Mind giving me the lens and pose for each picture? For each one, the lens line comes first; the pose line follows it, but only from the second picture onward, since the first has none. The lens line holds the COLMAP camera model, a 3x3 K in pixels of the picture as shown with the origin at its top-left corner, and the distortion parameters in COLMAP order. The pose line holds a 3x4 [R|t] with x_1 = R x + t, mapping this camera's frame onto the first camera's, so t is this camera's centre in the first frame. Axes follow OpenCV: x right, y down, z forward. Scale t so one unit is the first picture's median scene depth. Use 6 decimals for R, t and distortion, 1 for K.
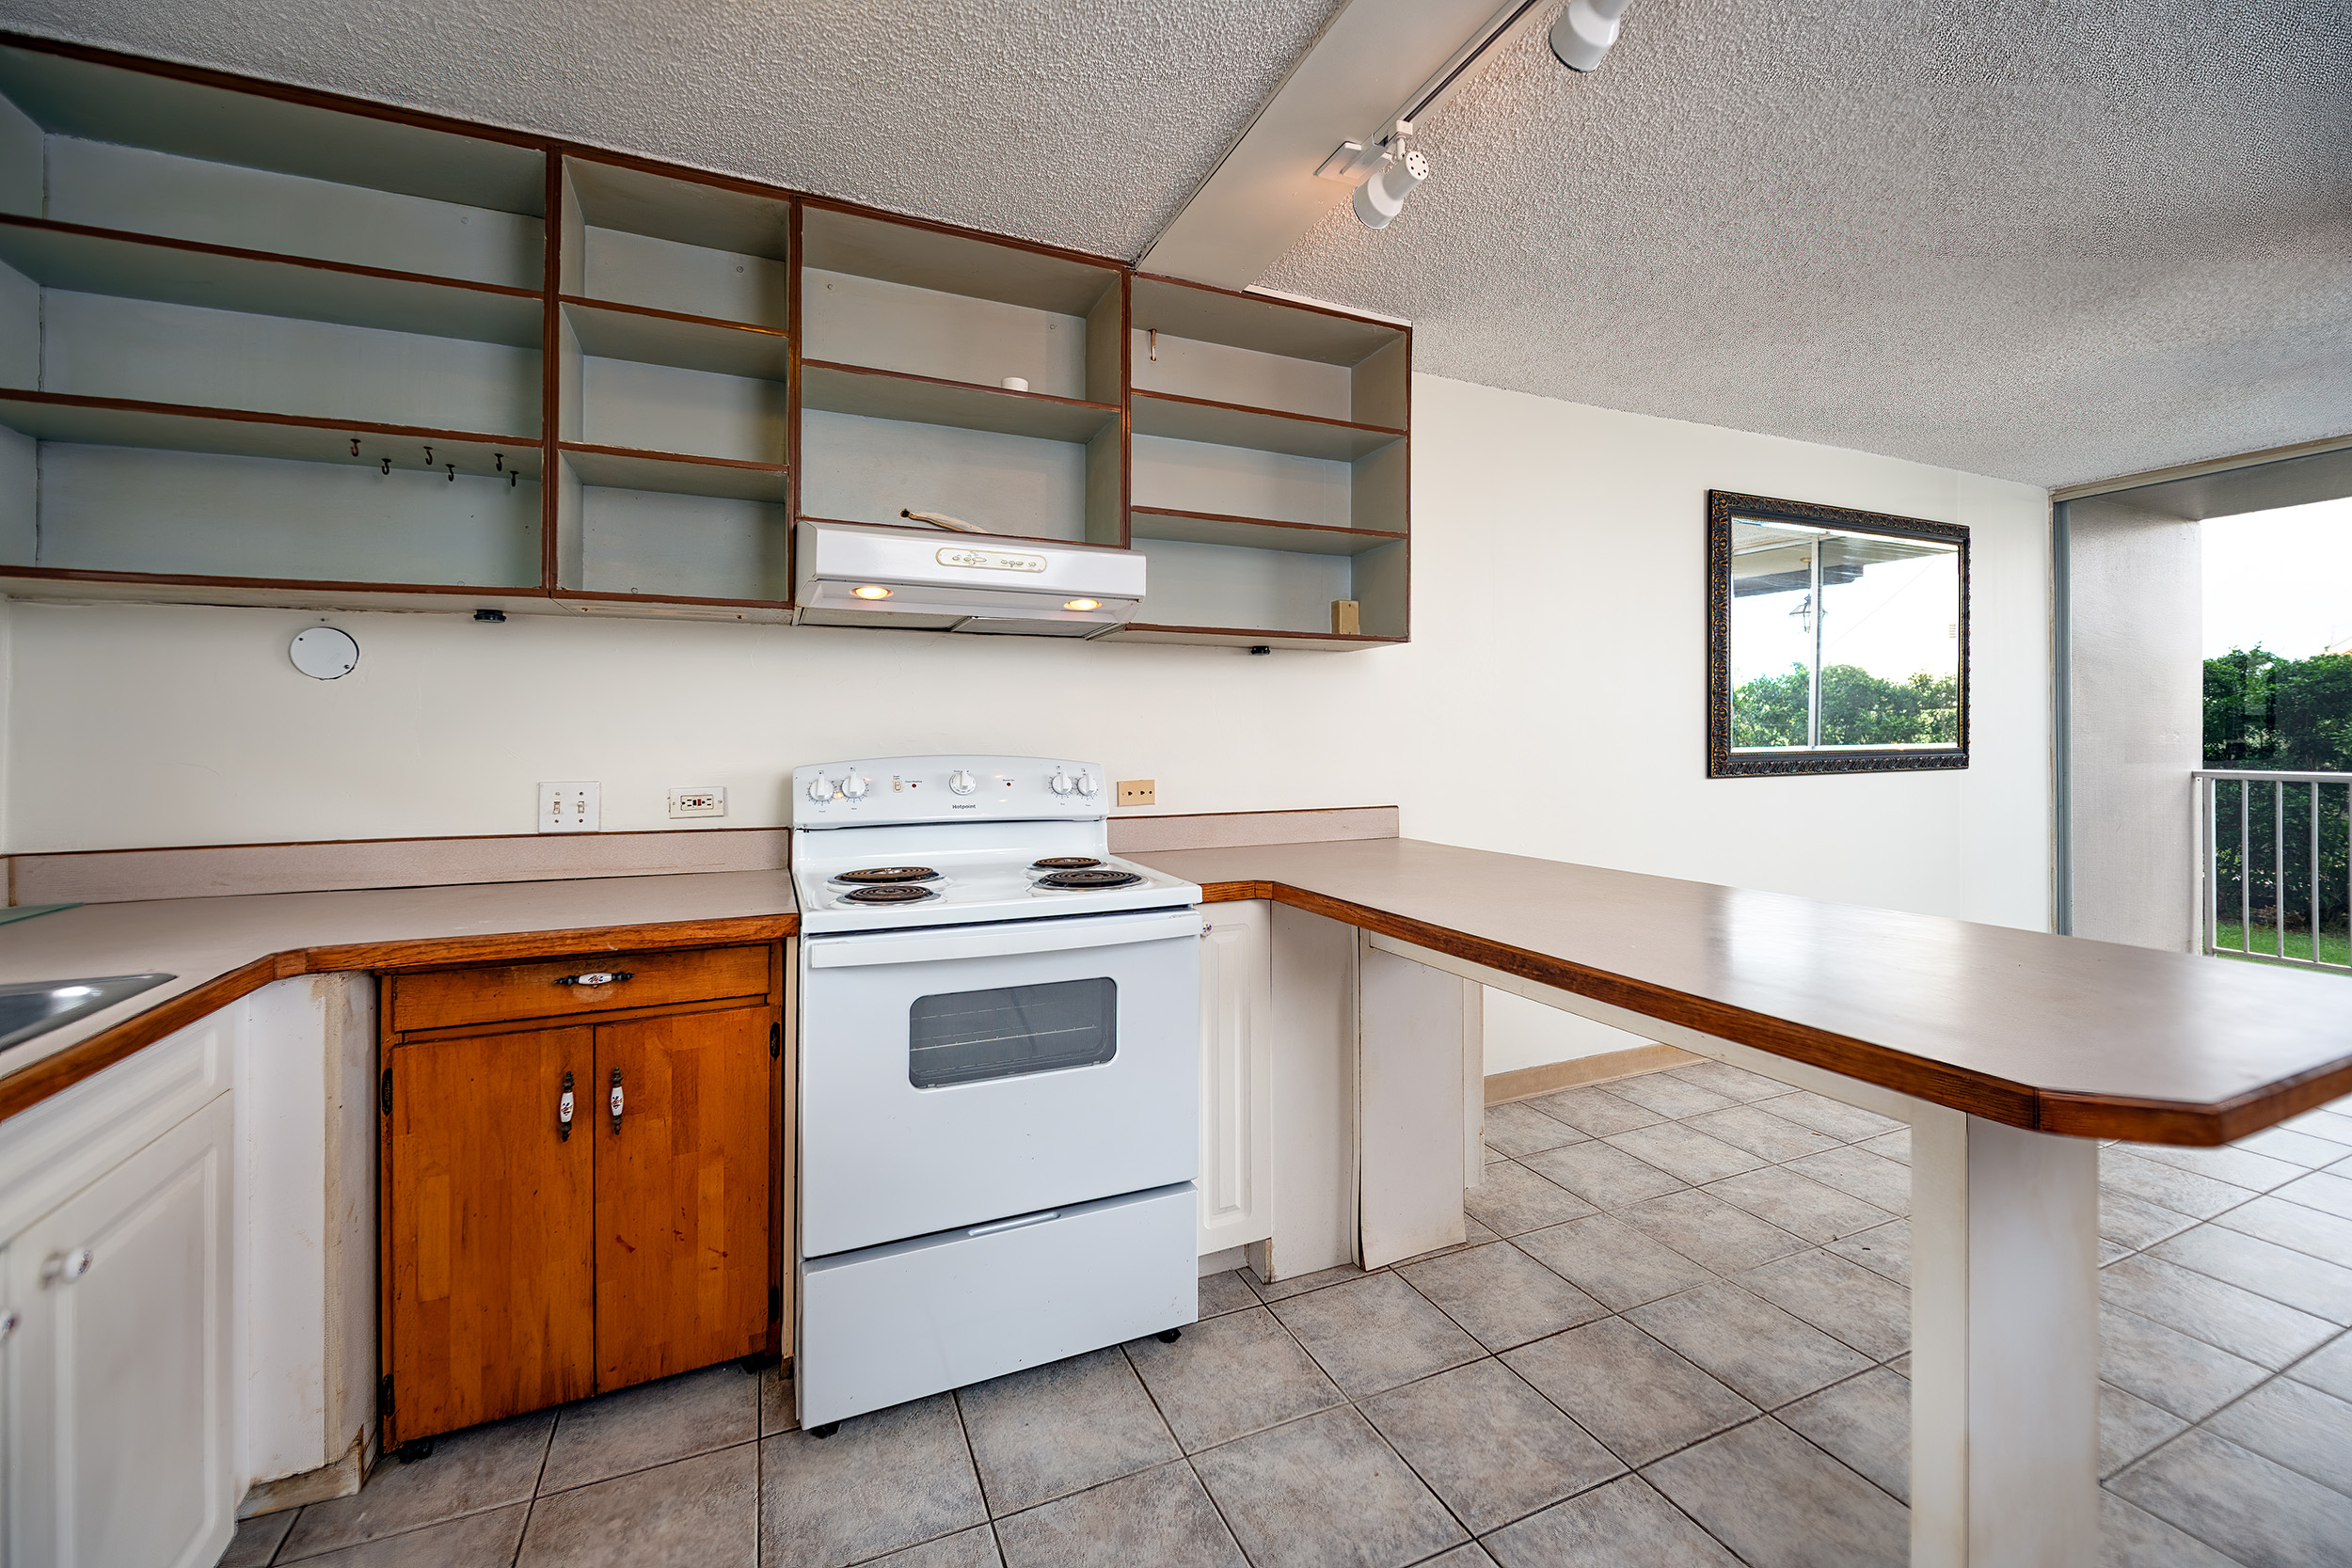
lens RADIAL K [[937.4, 0, 1188.8], [0, 937.4, 750.4], [0, 0, 1]] dist [-0.011095, -0.000325]
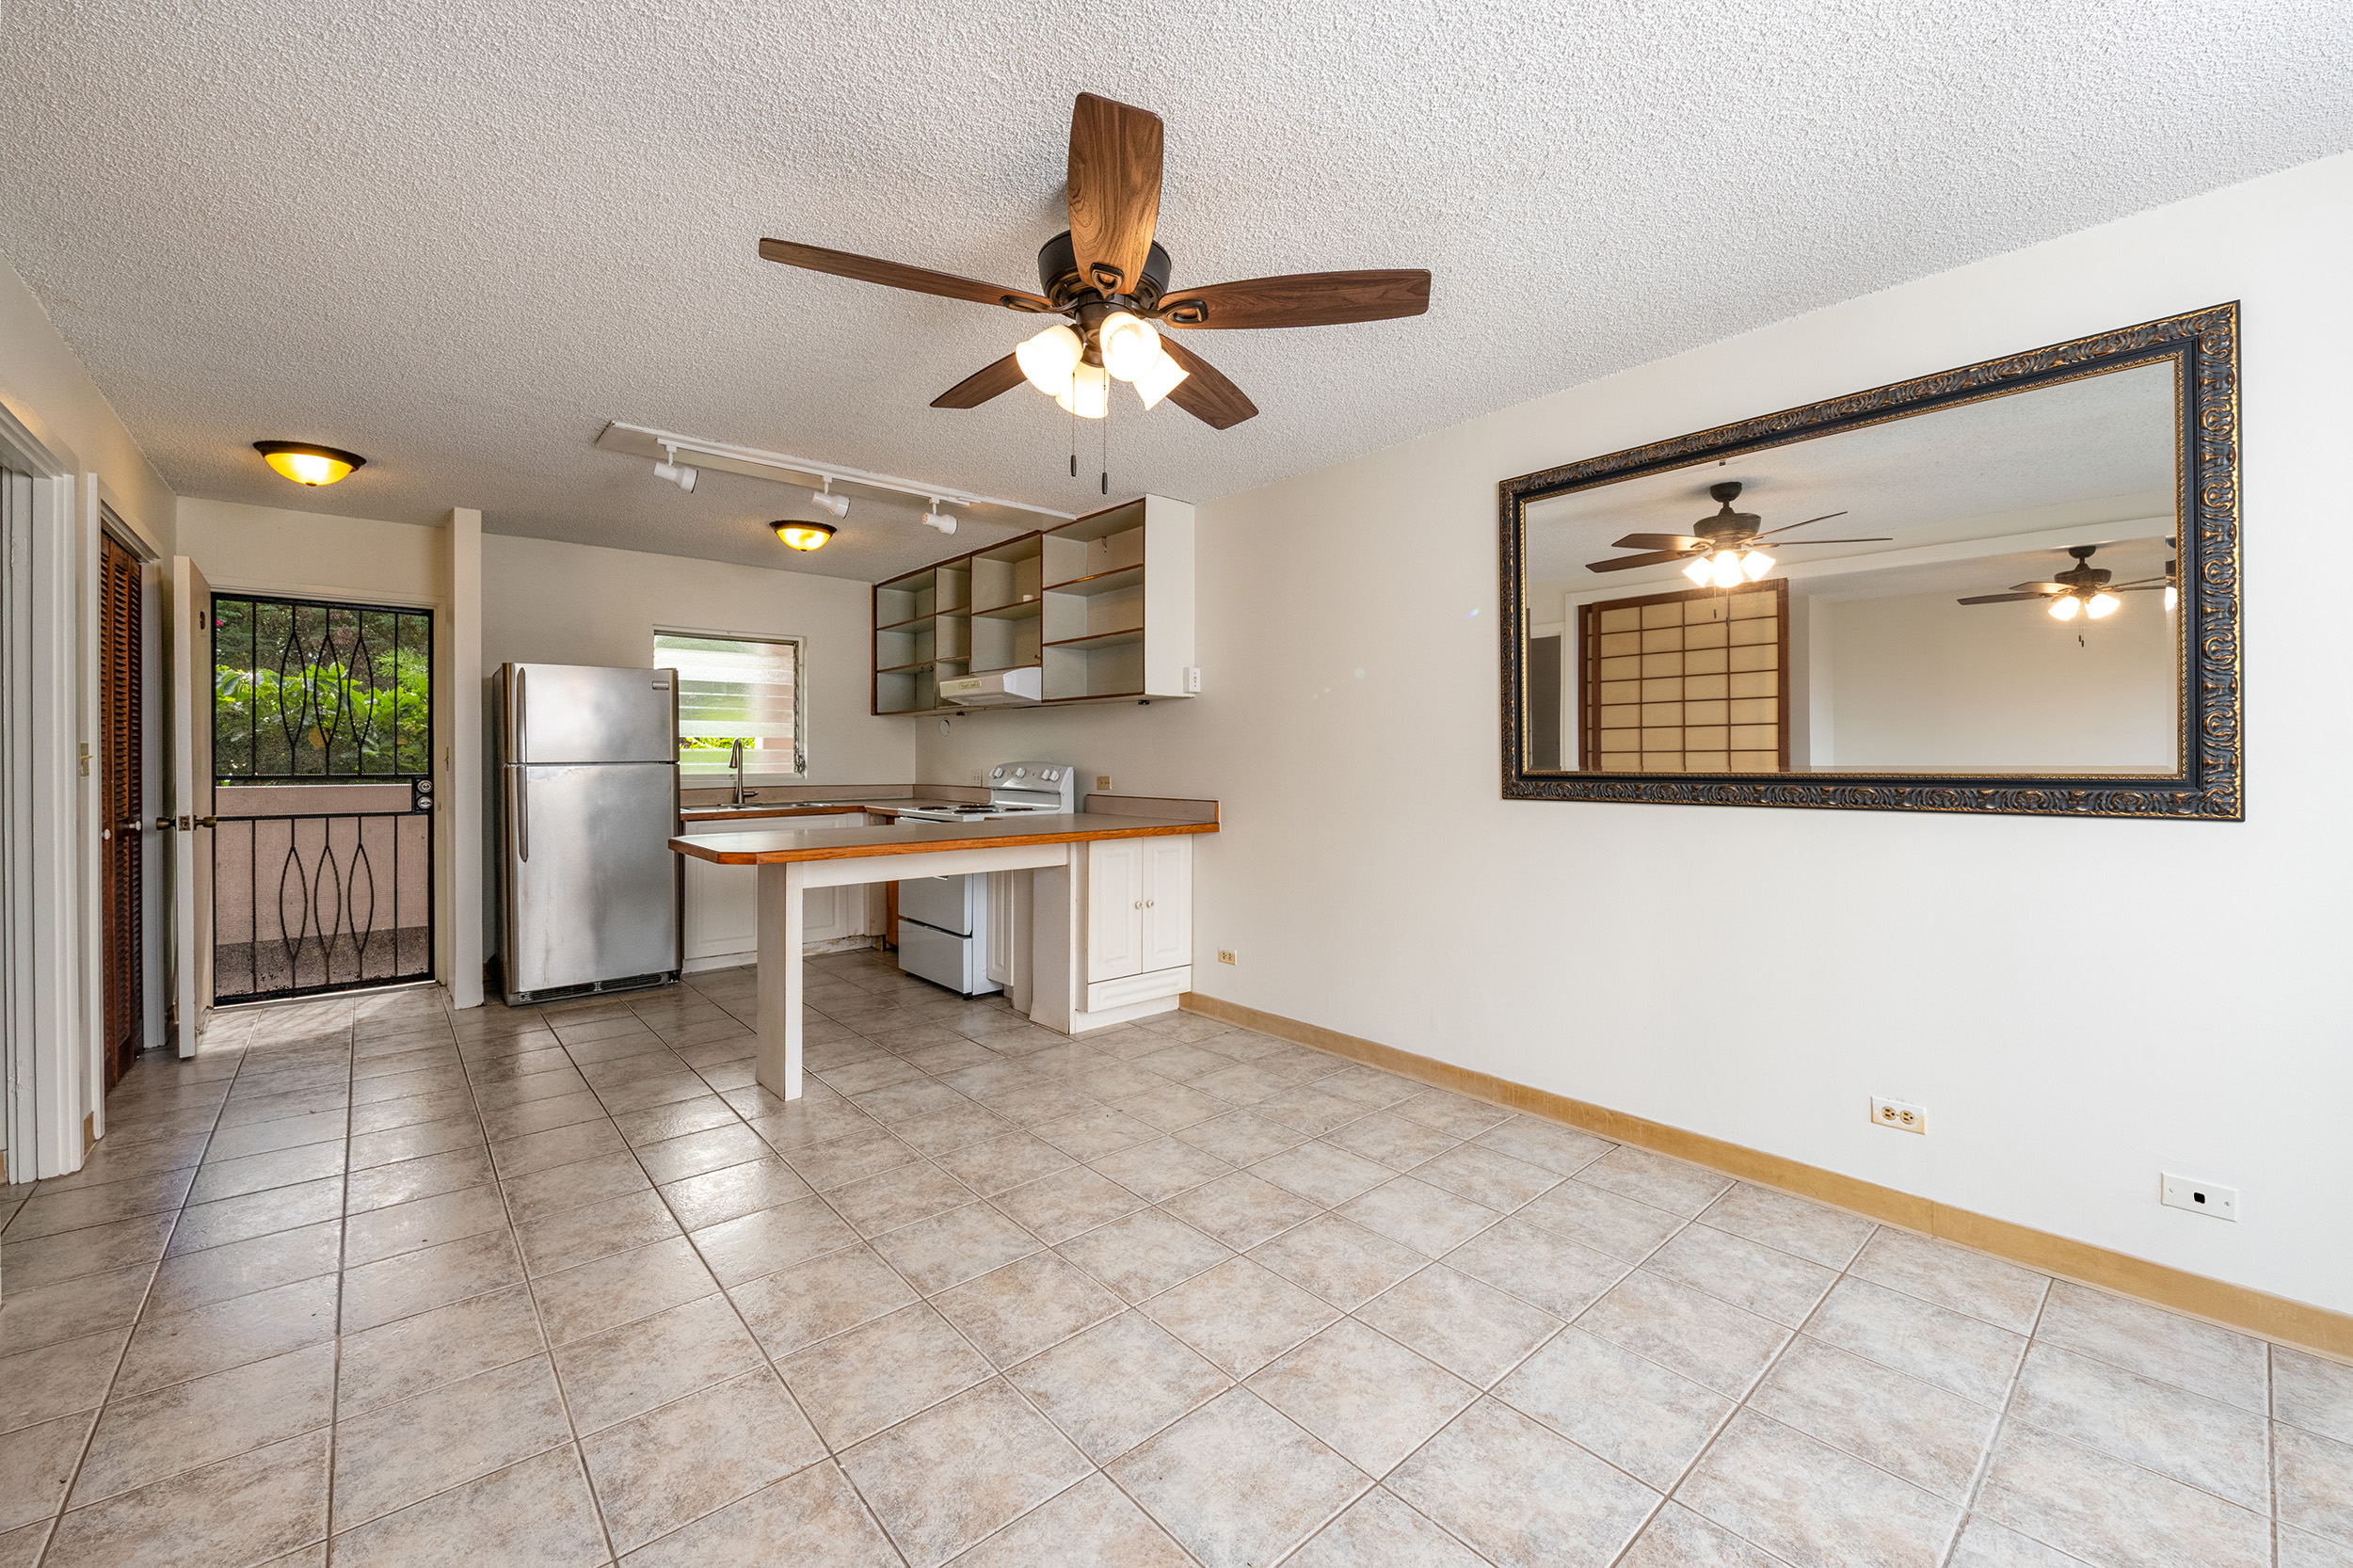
lens RADIAL K [[937.8, 0, 1189.3], [0, 937.8, 750.4], [0, 0, 1]] dist [-0.011095, -0.000325]
pose [[0.306078, 0.000065, -0.952006, 1.672992], [-0.007794, 0.999967, -0.002438, -0.013559], [0.951974, 0.008166, 0.306069, 0.535244]]
